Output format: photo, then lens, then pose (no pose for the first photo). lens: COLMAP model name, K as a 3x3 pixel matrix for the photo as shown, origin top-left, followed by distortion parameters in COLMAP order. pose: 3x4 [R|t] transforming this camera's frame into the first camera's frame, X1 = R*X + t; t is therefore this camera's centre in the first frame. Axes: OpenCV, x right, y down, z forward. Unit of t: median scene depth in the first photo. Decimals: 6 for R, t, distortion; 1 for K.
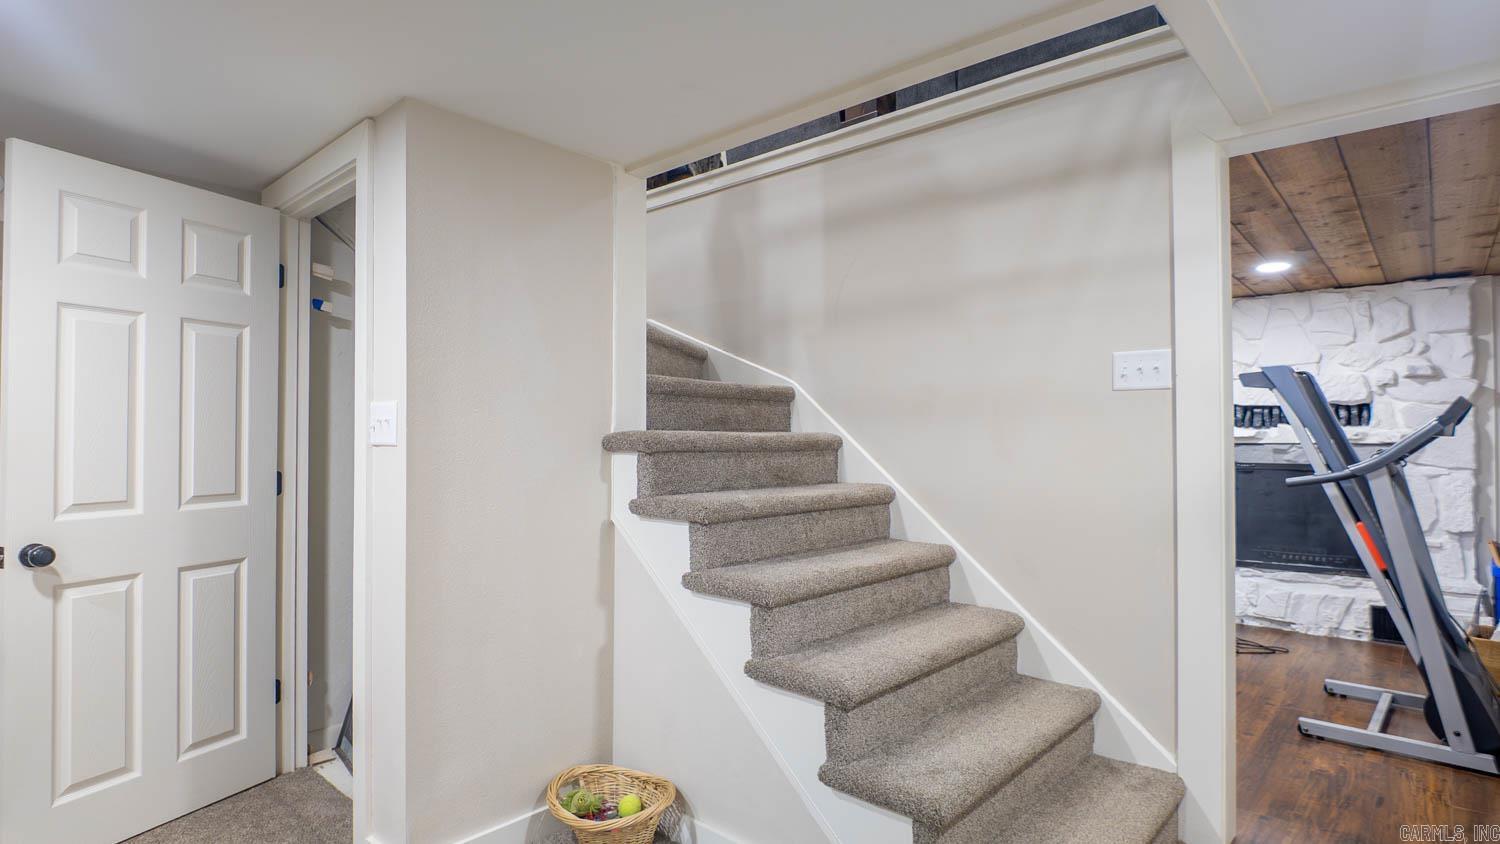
lens RADIAL K [[768.5, 0, 750.0], [0, 768.5, 422.0], [0, 0, 1]] dist [0.049391, -0.063259]
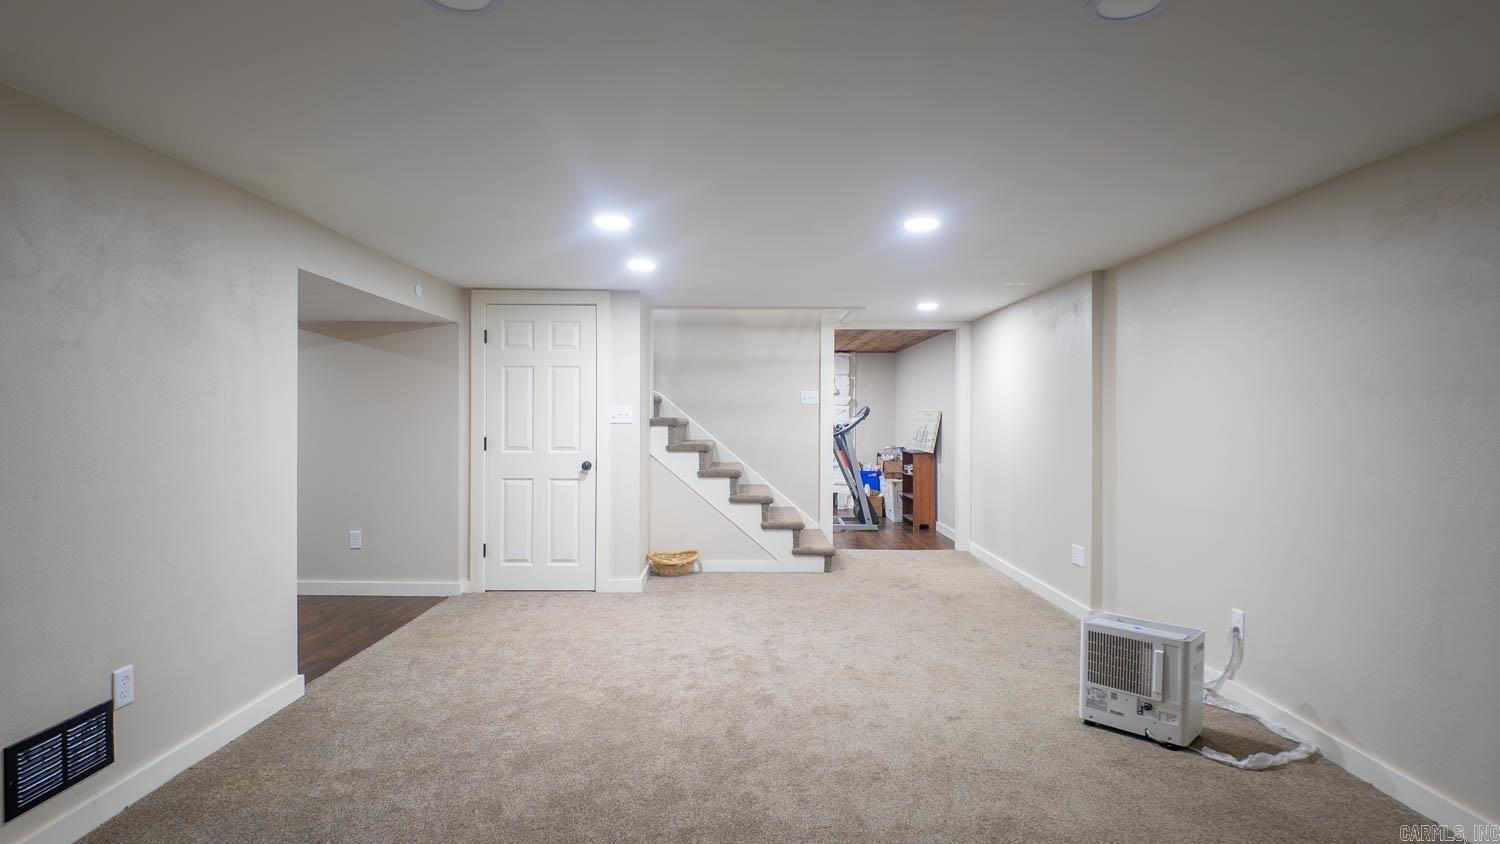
lens RADIAL K [[768.5, 0, 750.0], [0, 768.5, 422.0], [0, 0, 1]] dist [0.049391, -0.063259]
pose [[0.737265, -0.000983, 0.675603, -1.503911], [-0.012657, 0.999803, 0.015267, -0.014155], [-0.675485, -0.019807, 0.737108, -0.923601]]
